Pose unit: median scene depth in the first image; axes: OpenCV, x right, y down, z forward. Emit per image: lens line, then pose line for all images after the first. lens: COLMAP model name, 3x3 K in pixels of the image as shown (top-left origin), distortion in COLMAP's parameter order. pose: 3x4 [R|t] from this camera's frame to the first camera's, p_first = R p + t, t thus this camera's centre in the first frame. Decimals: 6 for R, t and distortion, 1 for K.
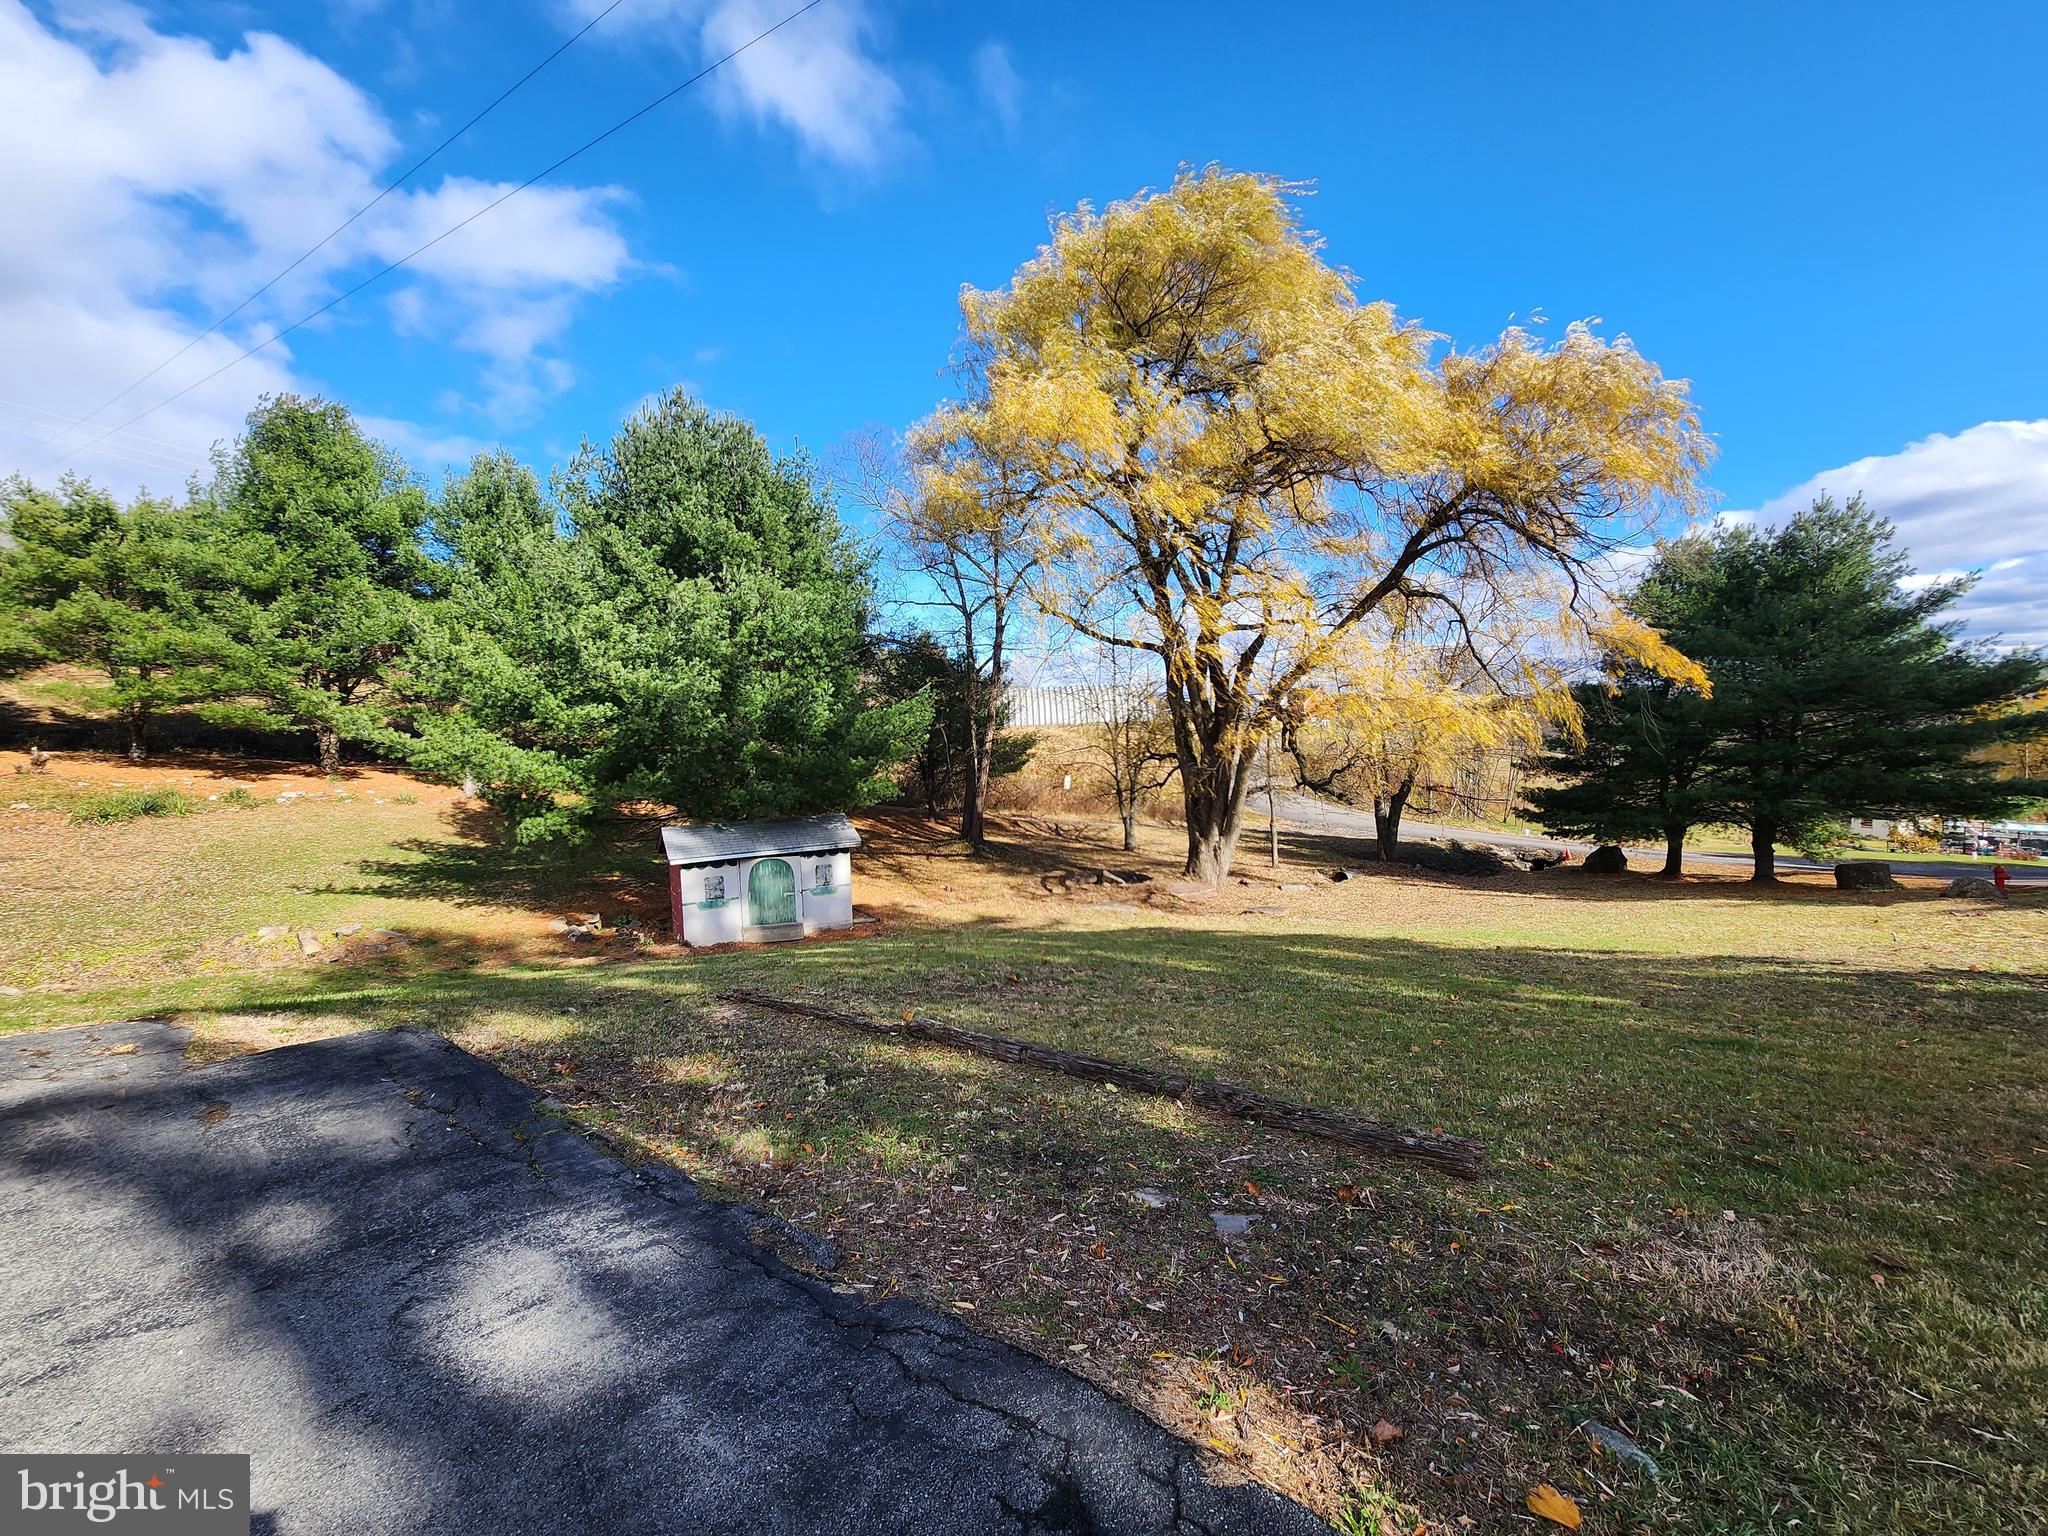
lens RADIAL K [[842.9, 0, 1033.7], [0, 842.9, 763.9], [0, 0, 1]] dist [-0.001200, -0.000038]
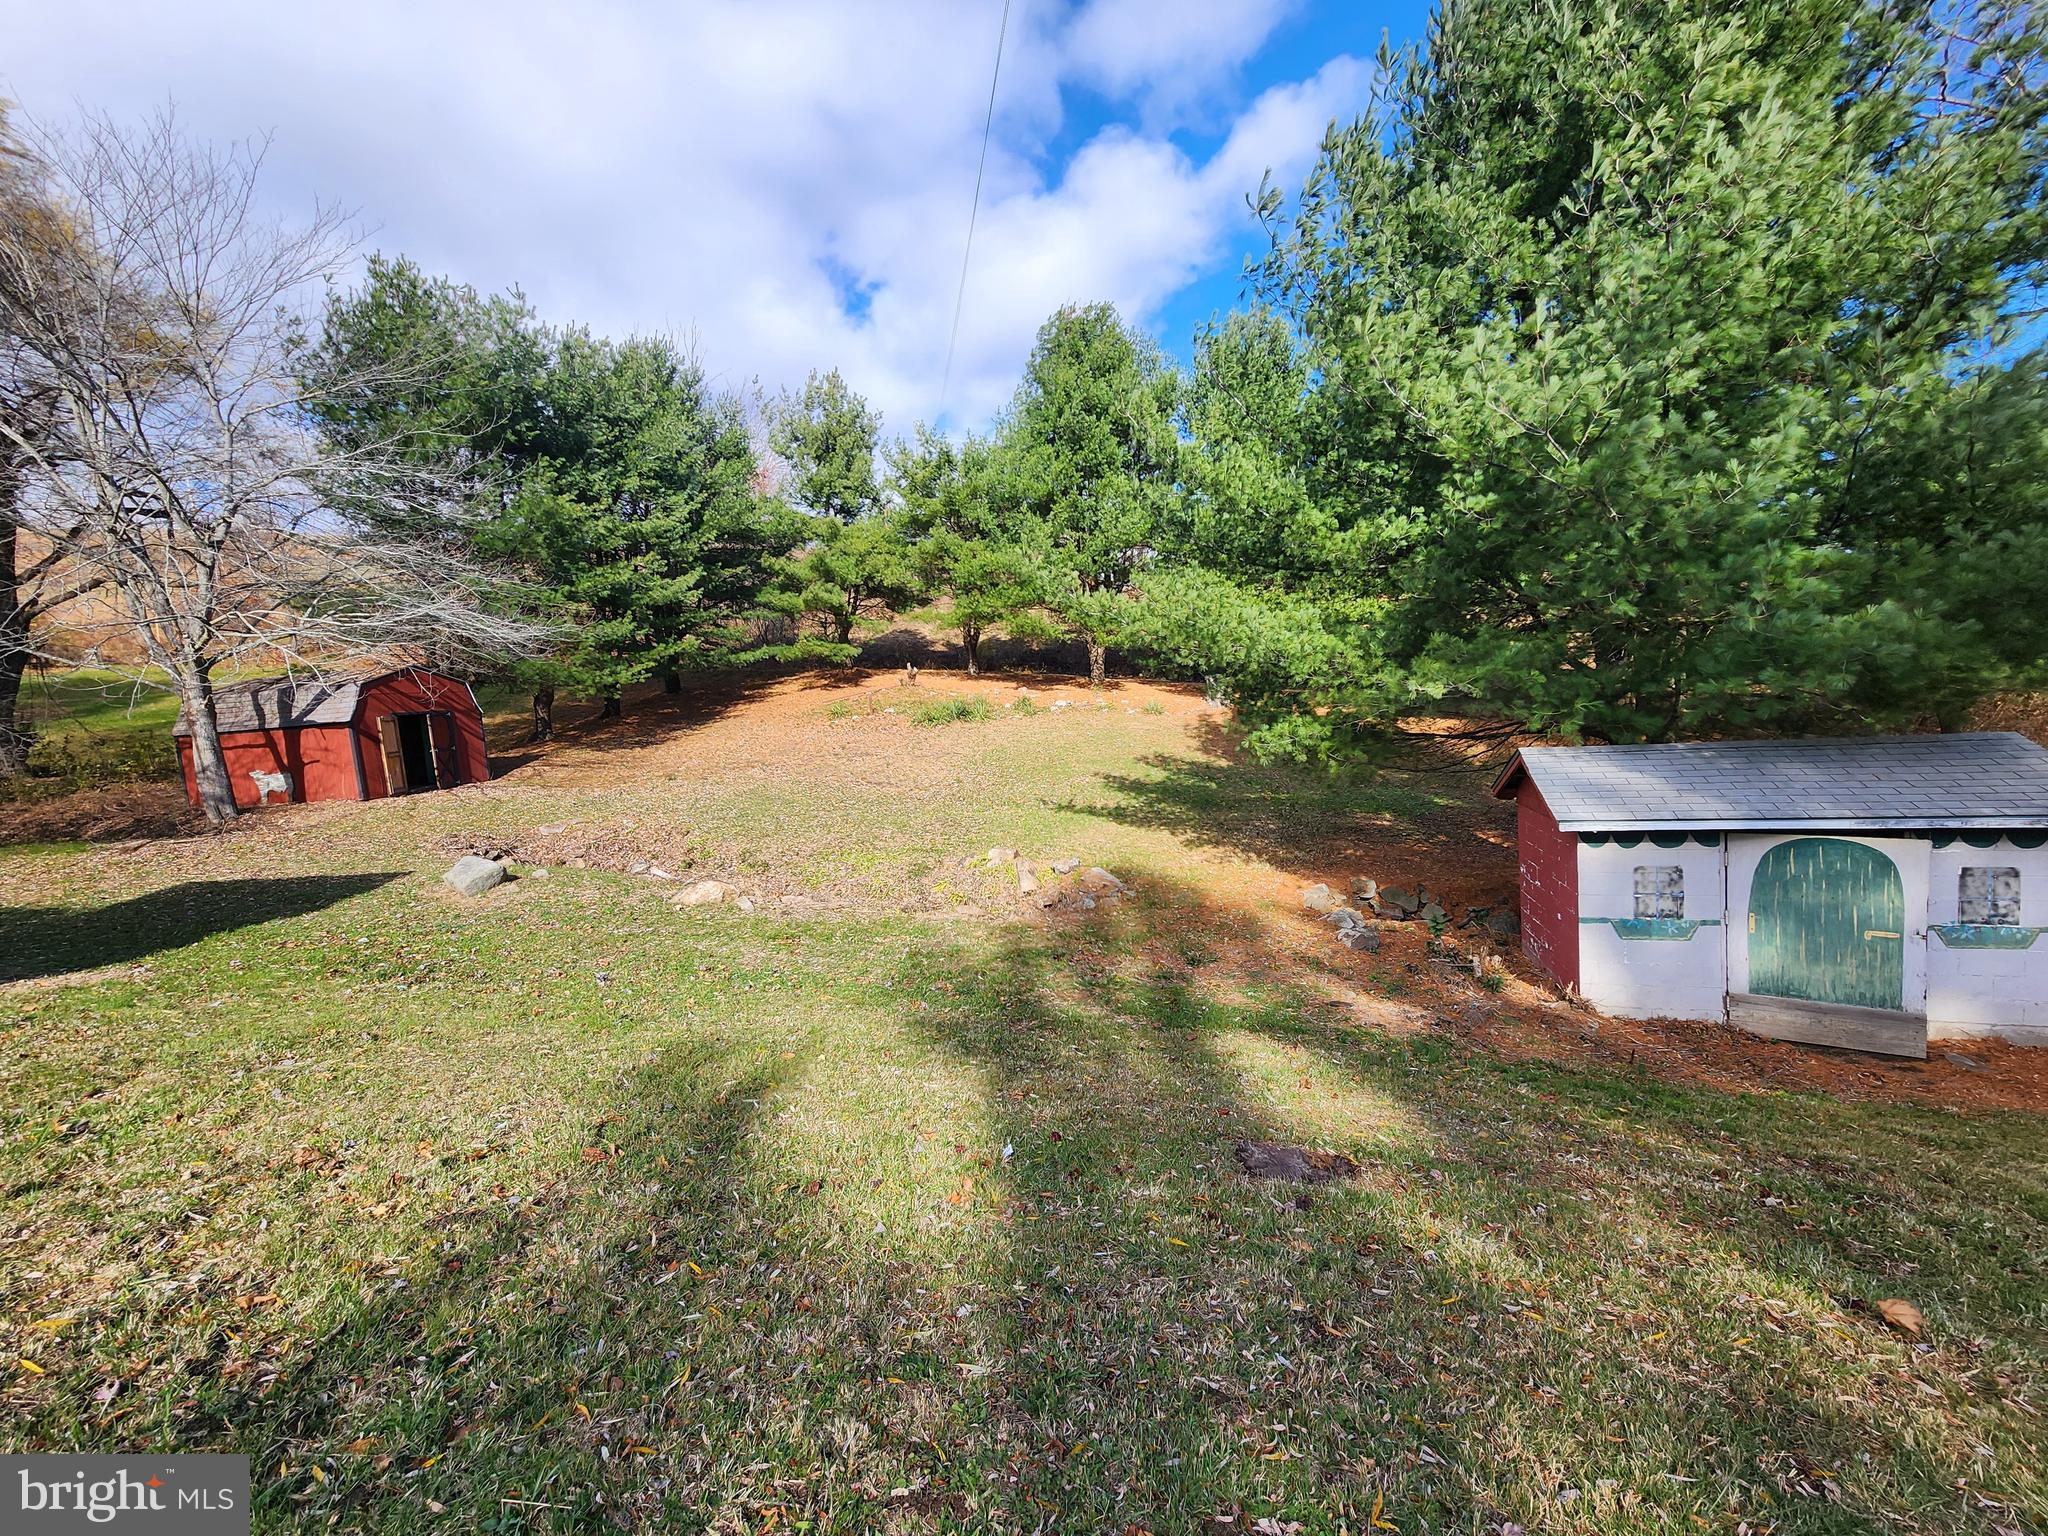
lens RADIAL K [[842.9, 0, 1033.7], [0, 842.9, 763.9], [0, 0, 1]] dist [-0.001200, -0.000038]
pose [[0.687168, 0.053963, -0.724492, -0.172708], [0.008535, 0.996569, 0.082324, 0.025181], [0.726449, -0.062754, 0.684349, 0.280540]]
